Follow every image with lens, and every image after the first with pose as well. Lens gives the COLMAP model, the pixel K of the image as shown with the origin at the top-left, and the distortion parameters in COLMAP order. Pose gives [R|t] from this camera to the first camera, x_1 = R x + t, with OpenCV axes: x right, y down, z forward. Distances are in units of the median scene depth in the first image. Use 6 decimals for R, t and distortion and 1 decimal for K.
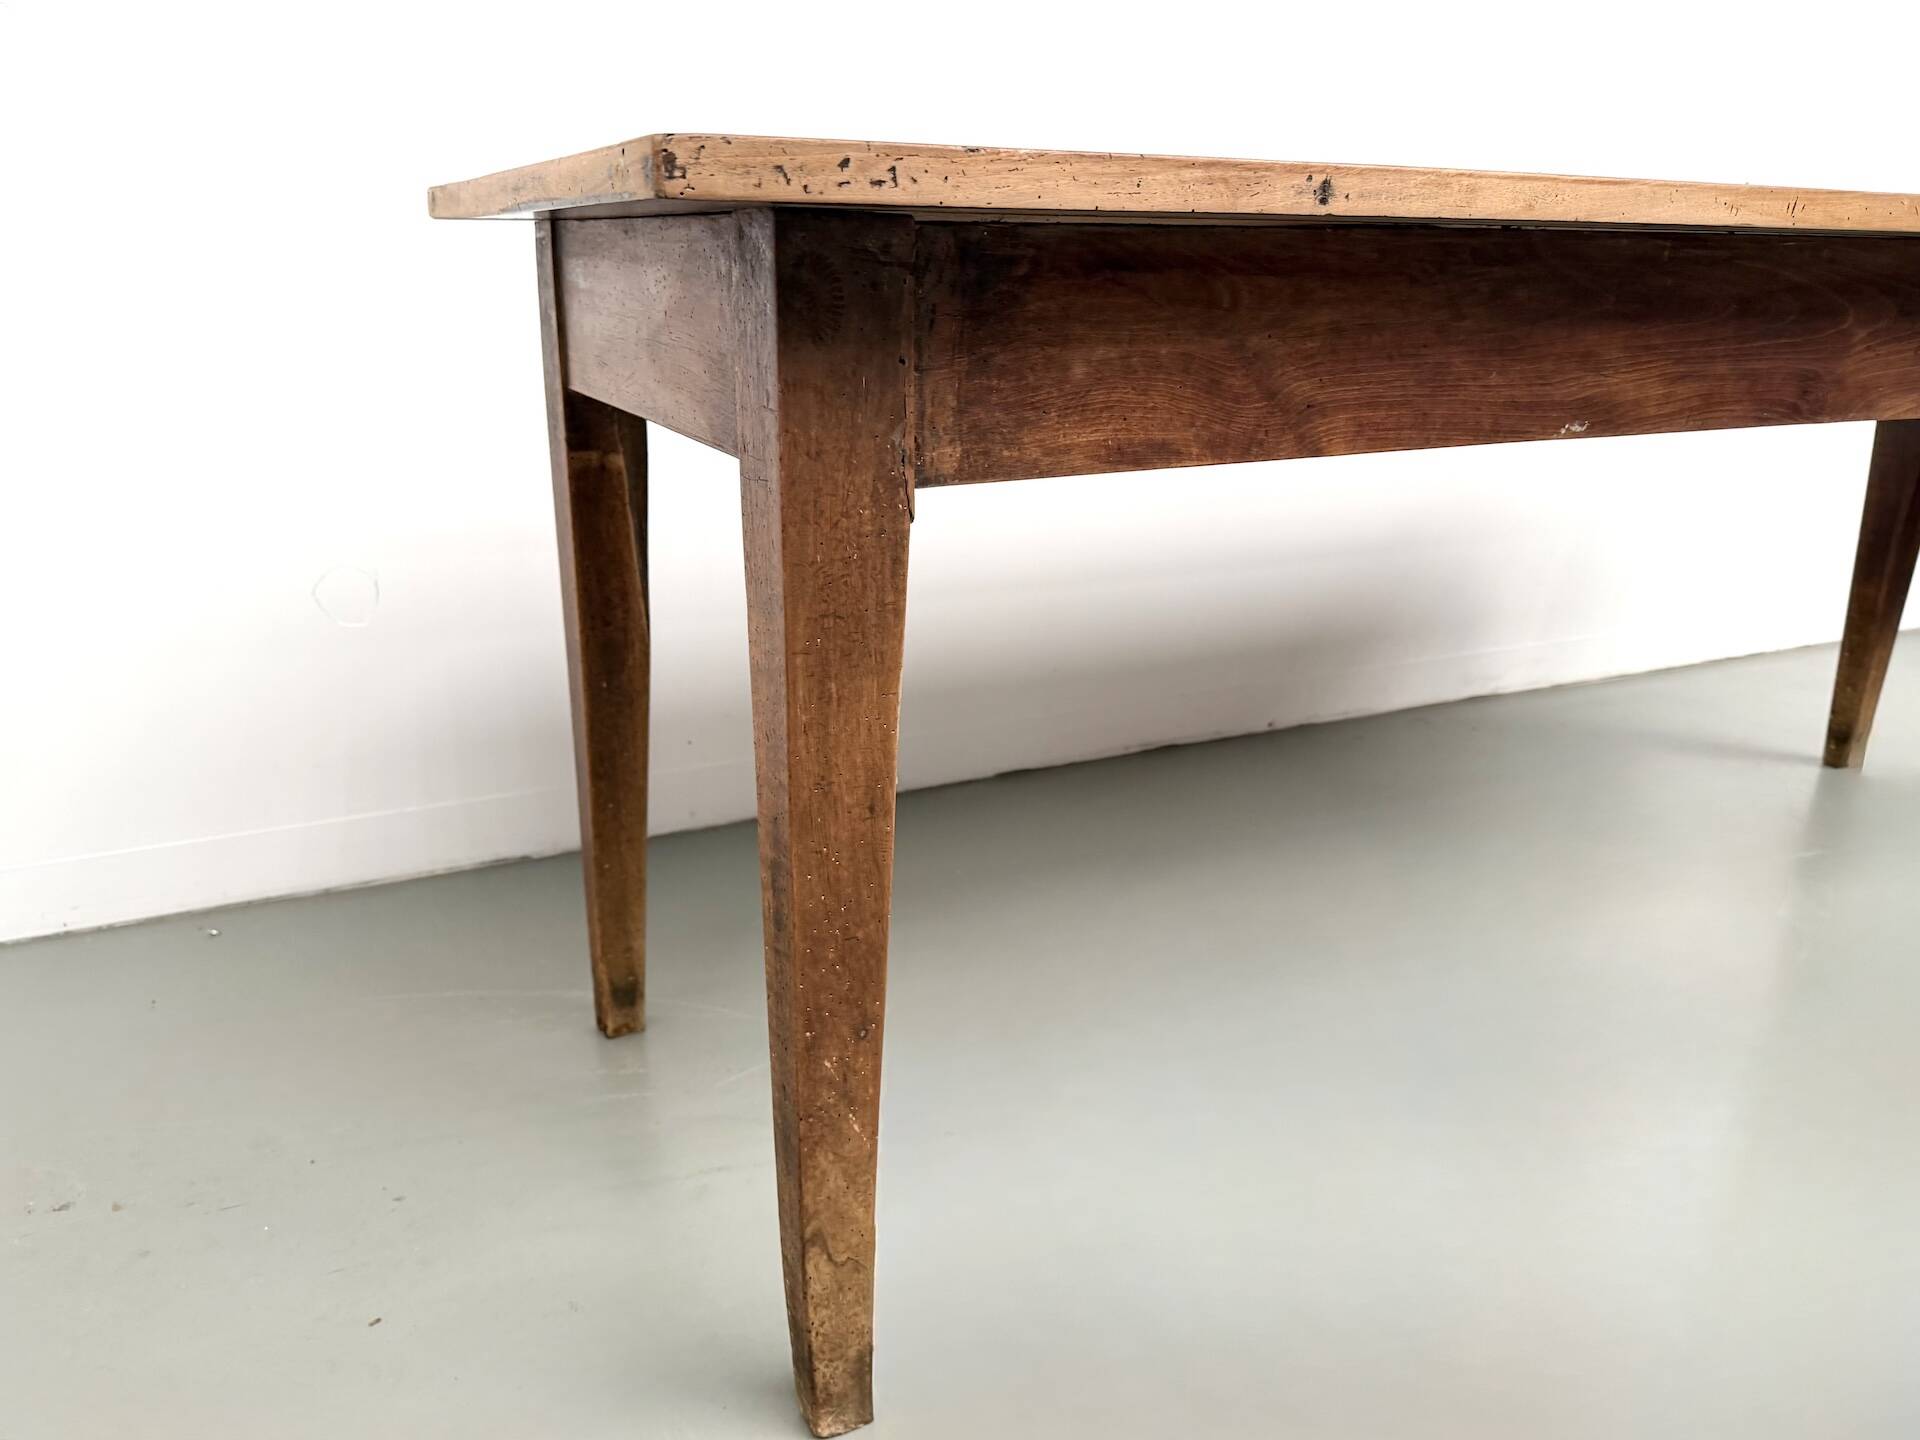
lens RADIAL K [[1458.8, 0, 967.5], [0, 1458.8, 729.6], [0, 0, 1]] dist [0.130224, -0.225533]
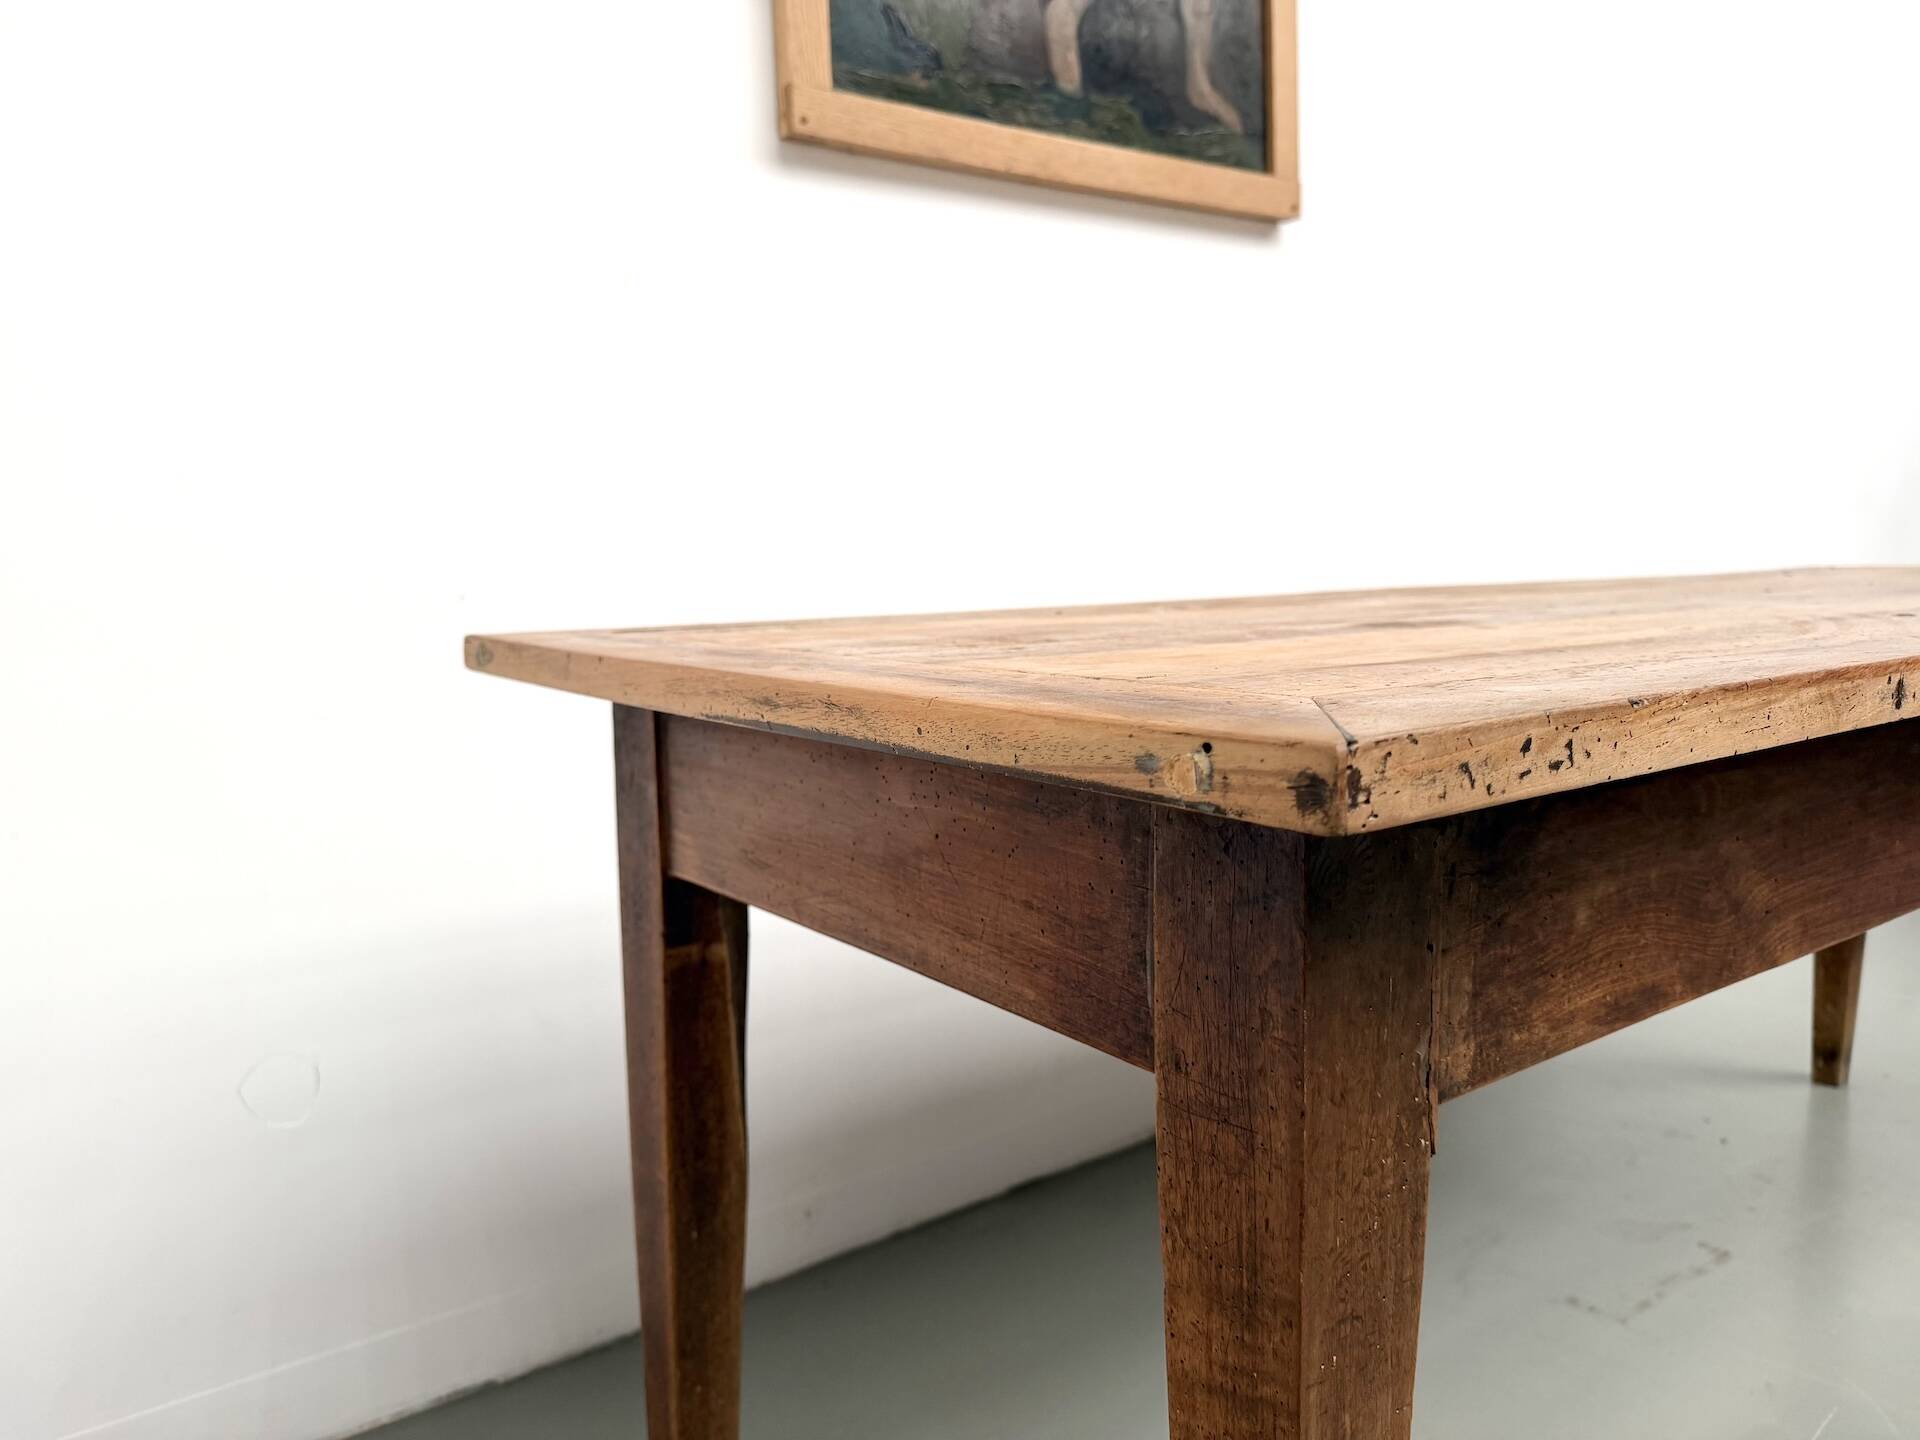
lens RADIAL K [[1413.8, 0, 972.5], [0, 1413.8, 715.0], [0, 0, 1]] dist [0.029928, -0.058325]
pose [[0.984507, -0.052268, 0.167373, -0.346909], [0.084286, 0.978094, -0.190337, -0.232085], [-0.153758, 0.201495, 0.967346, 0.322519]]
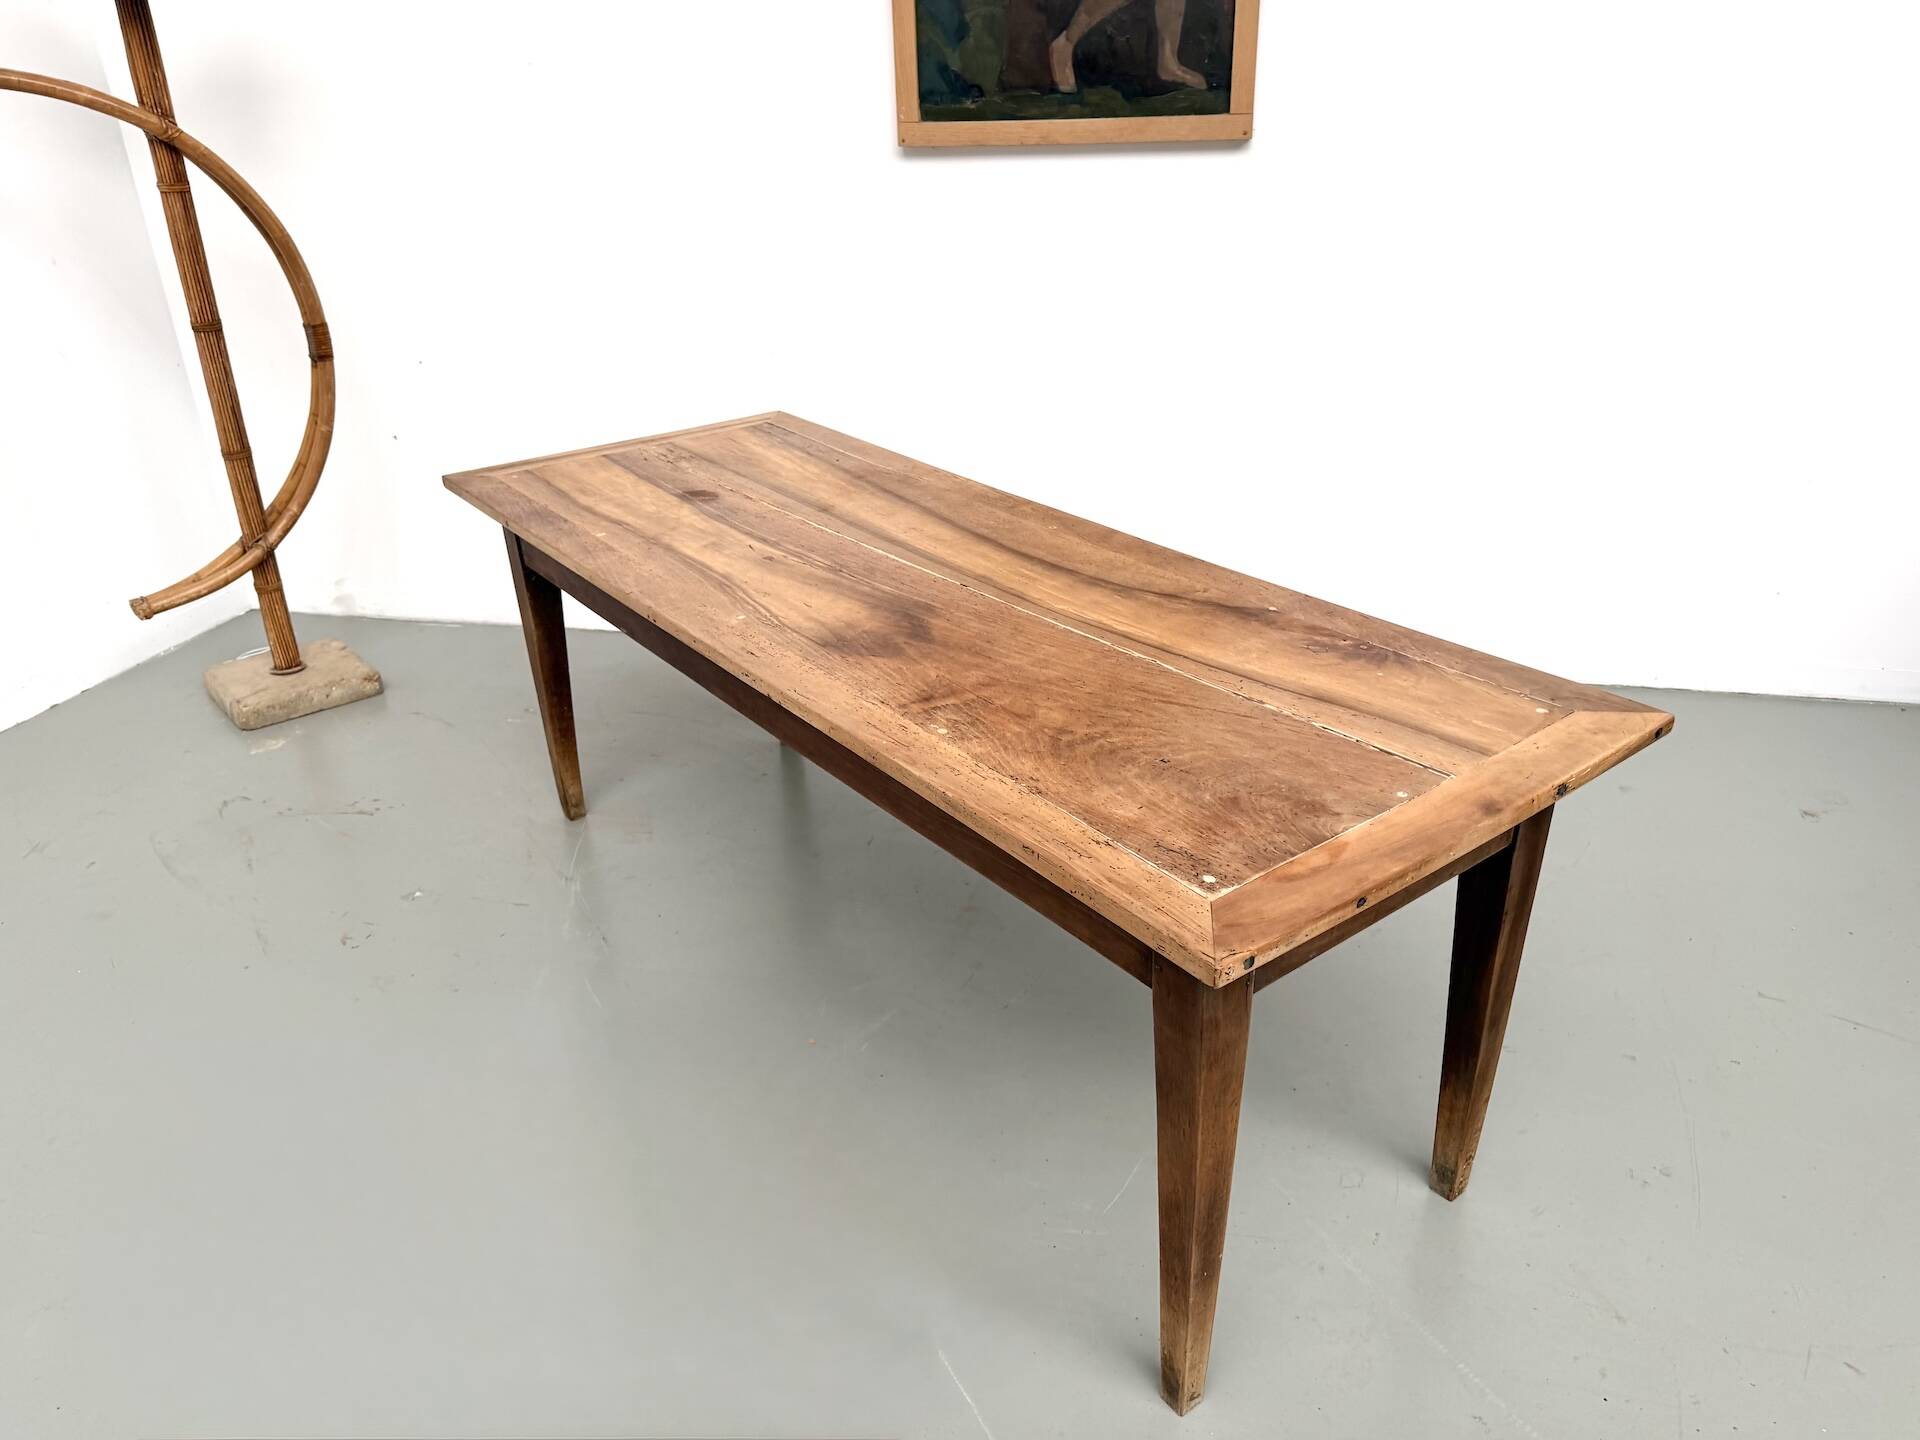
lens RADIAL K [[1398.4, 0, 962.2], [0, 1398.4, 743.2], [0, 0, 1]] dist [0.004680, -0.003182]
pose [[0.793716, 0.241902, -0.558121, 2.552326], [-0.143145, 0.966037, 0.215133, -0.610790], [0.591206, -0.090862, 0.801386, -1.218165]]
